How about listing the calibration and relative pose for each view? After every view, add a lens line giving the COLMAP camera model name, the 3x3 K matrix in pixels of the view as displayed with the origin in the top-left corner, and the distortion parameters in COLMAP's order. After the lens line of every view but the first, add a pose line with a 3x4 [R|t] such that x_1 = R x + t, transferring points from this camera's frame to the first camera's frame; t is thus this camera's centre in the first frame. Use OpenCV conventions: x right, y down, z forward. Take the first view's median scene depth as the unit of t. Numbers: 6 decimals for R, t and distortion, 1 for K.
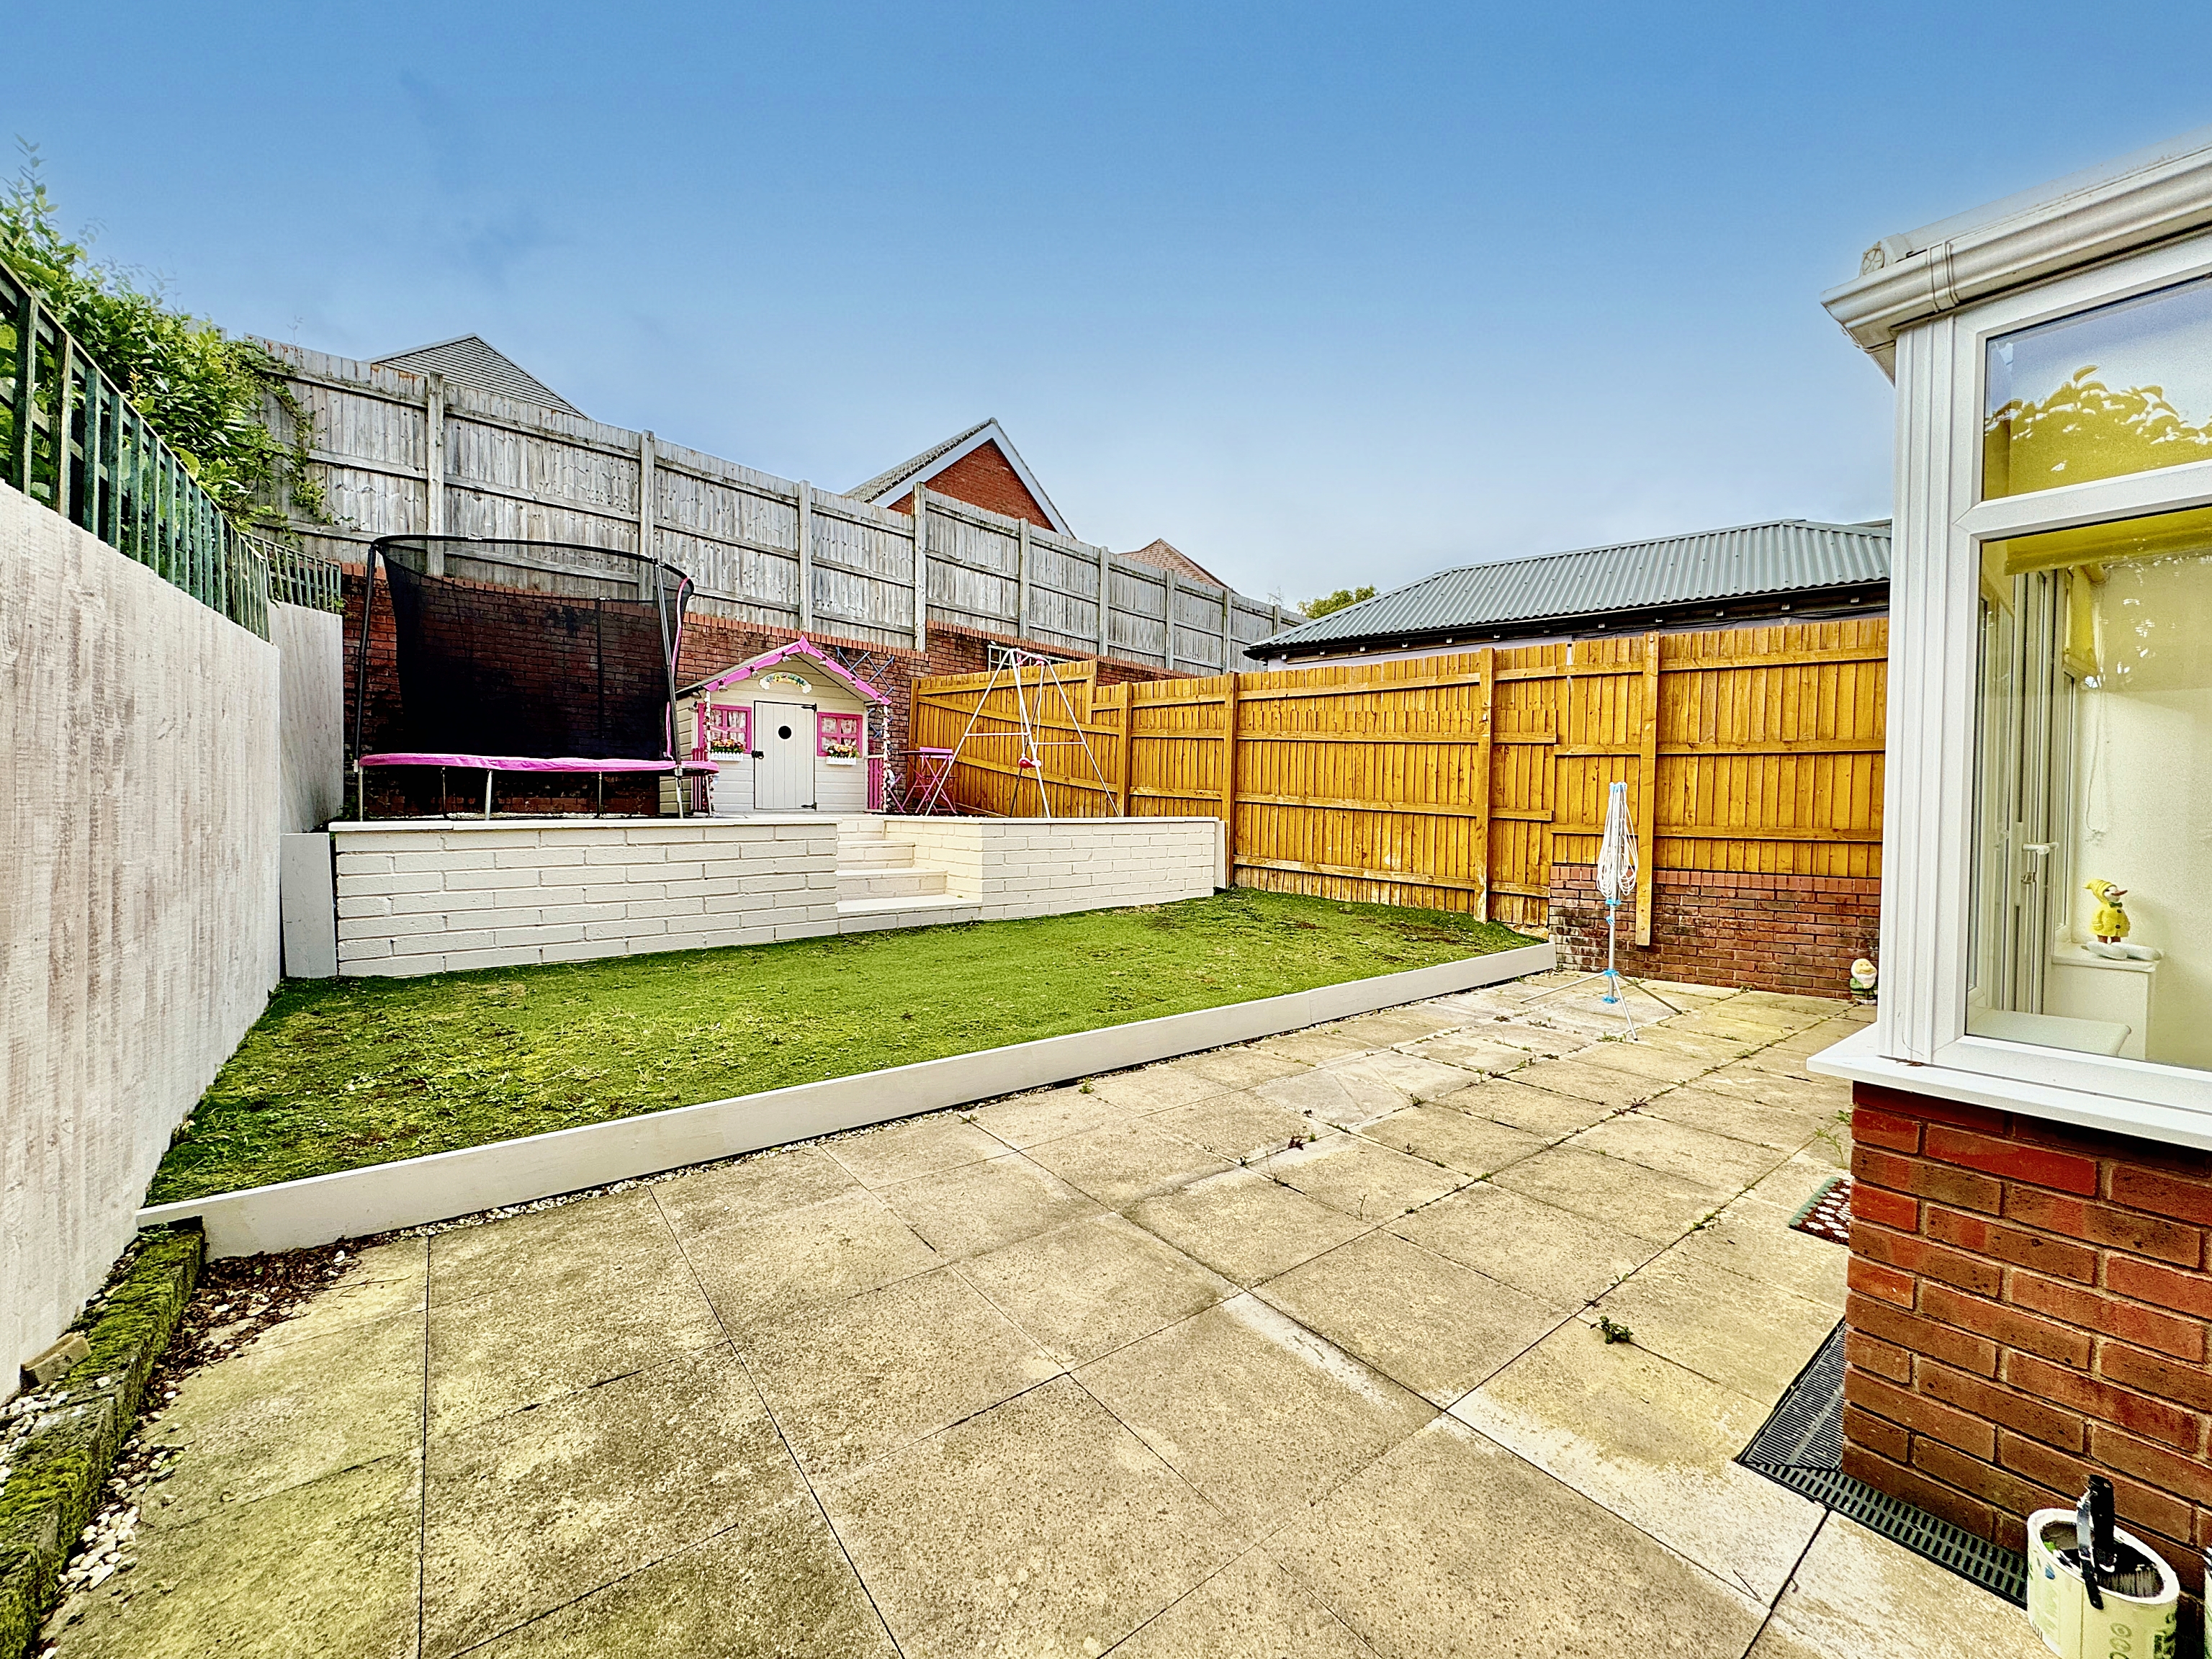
lens RADIAL K [[875.5, 0, 1108.6], [0, 875.5, 822.9], [0, 0, 1]] dist [-0.002389, -0.000262]
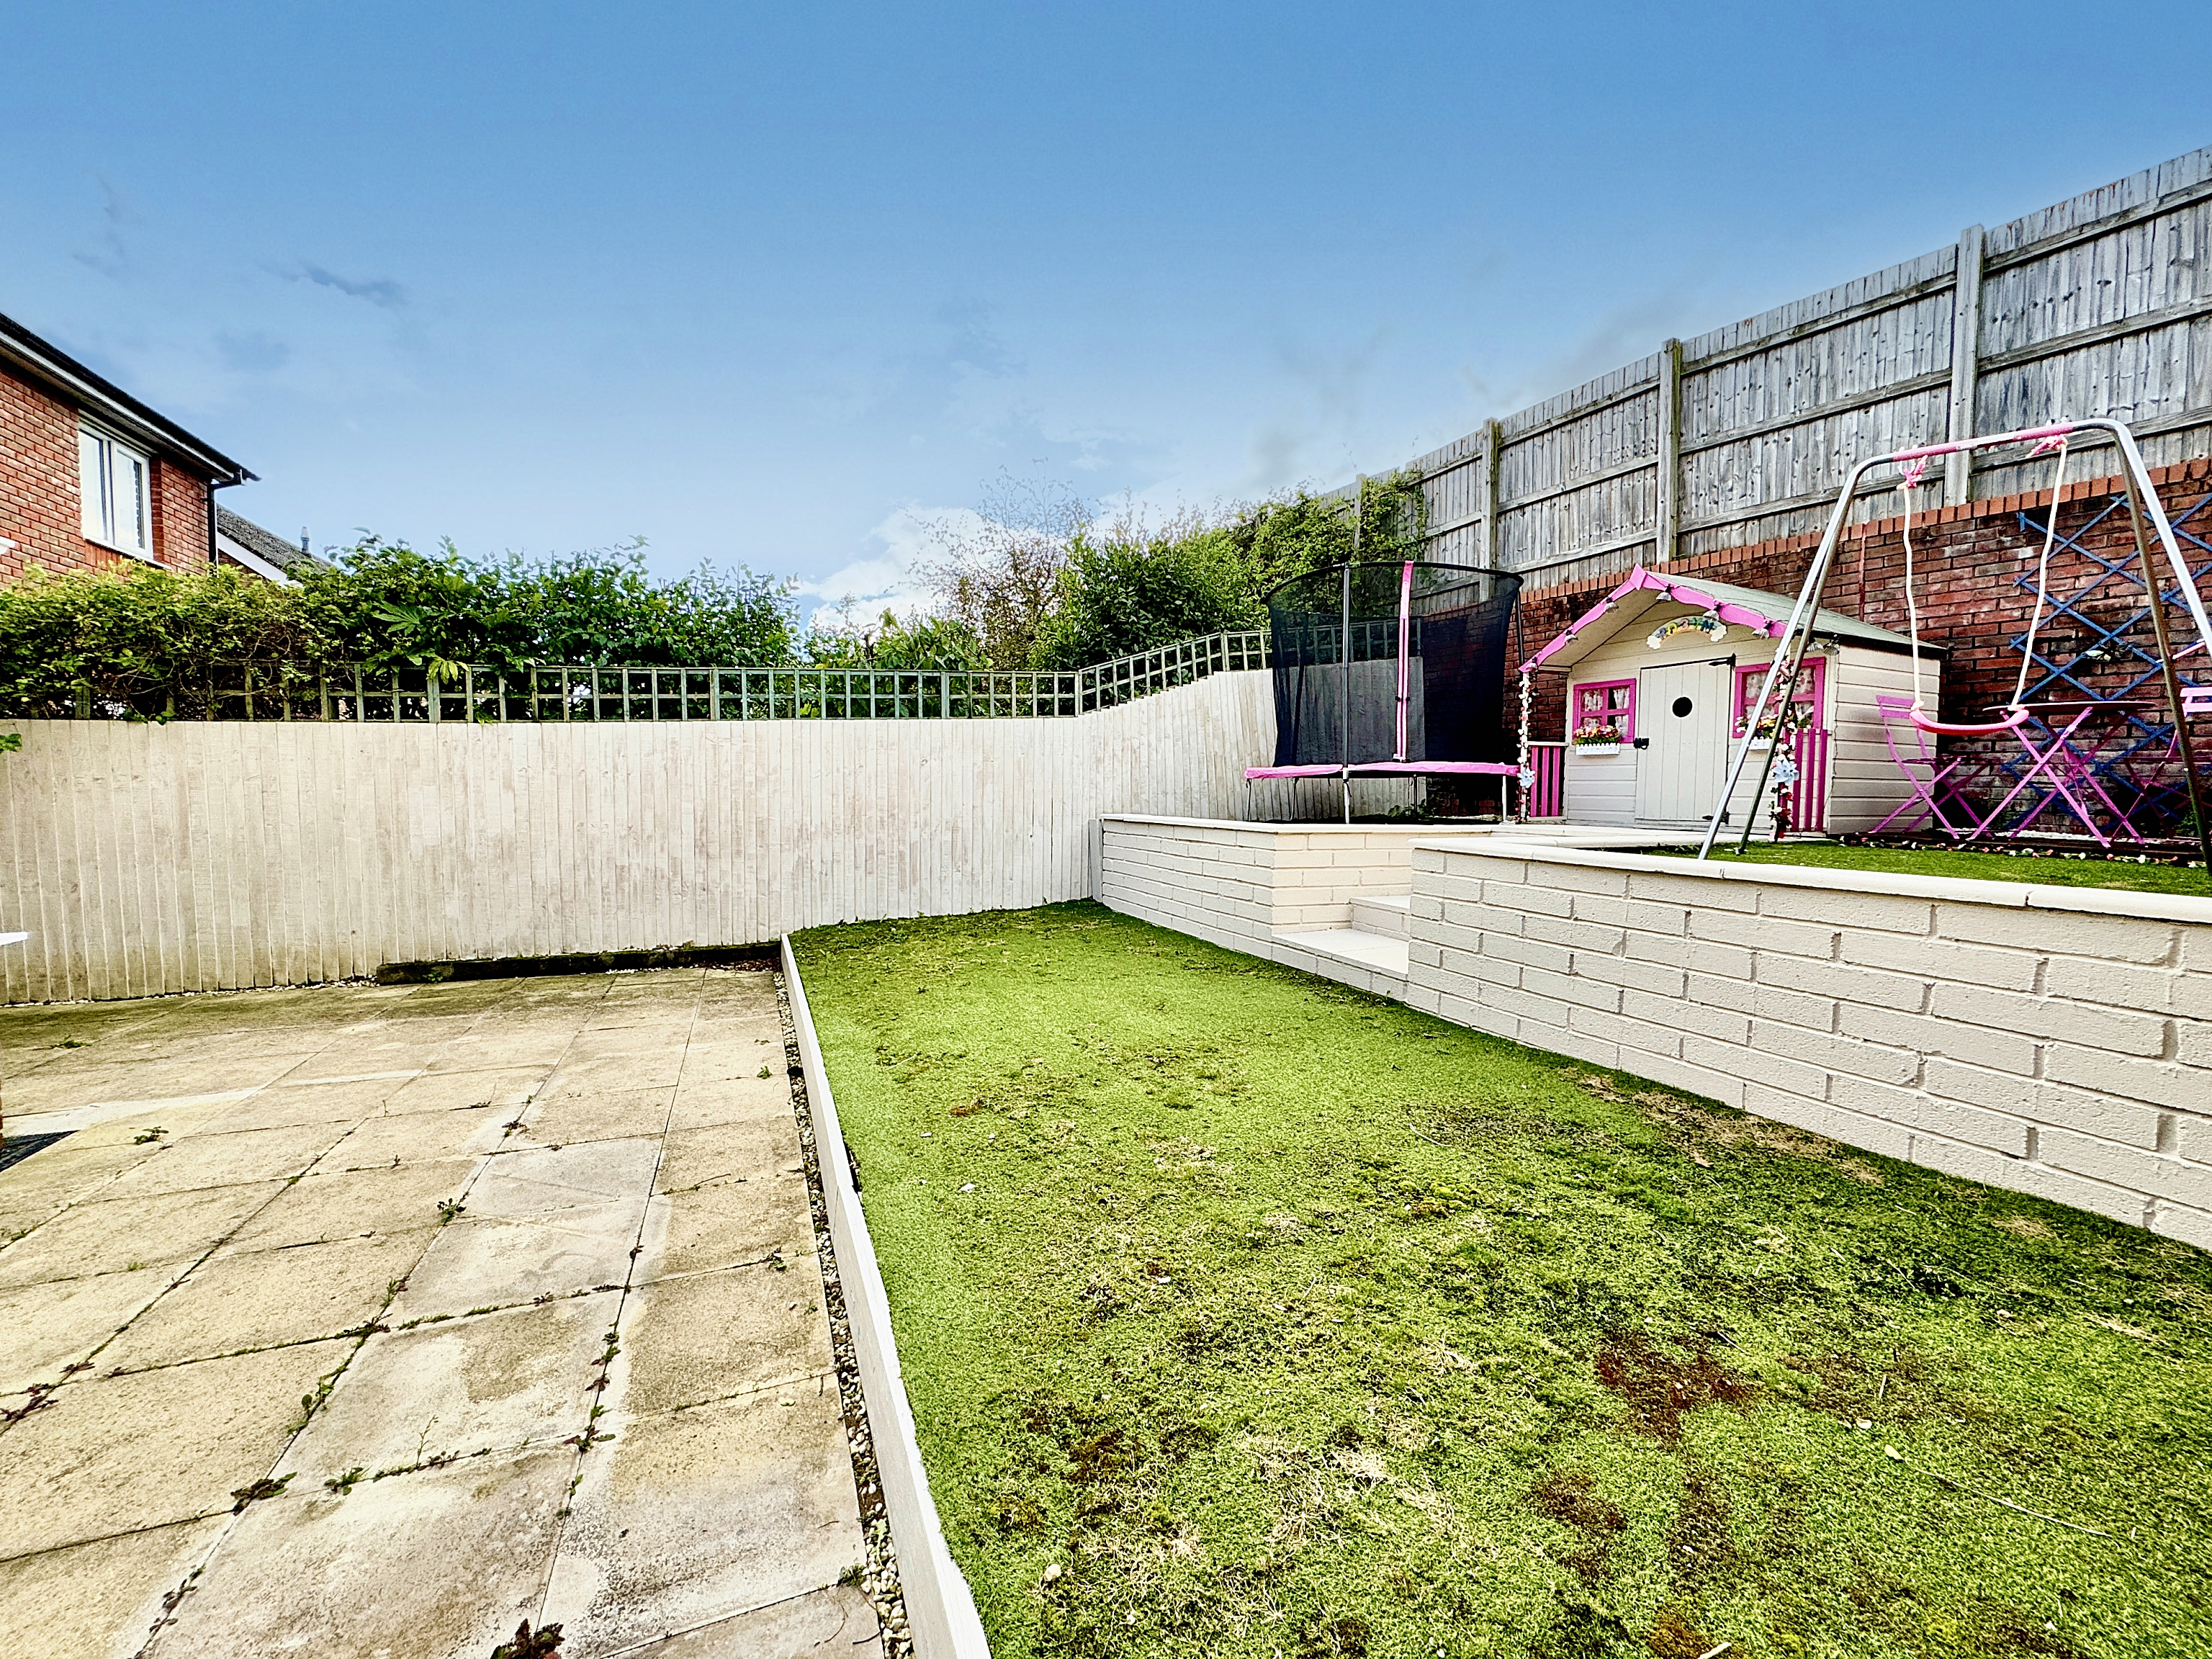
lens RADIAL K [[875.5, 0, 1103.2], [0, 875.5, 824.8], [0, 0, 1]] dist [-0.002389, -0.000262]
pose [[-0.266763, 0.032357, -0.963219, 0.847145], [-0.033573, 0.998518, 0.042841, -0.056323], [0.963177, 0.043767, -0.265281, 1.598362]]
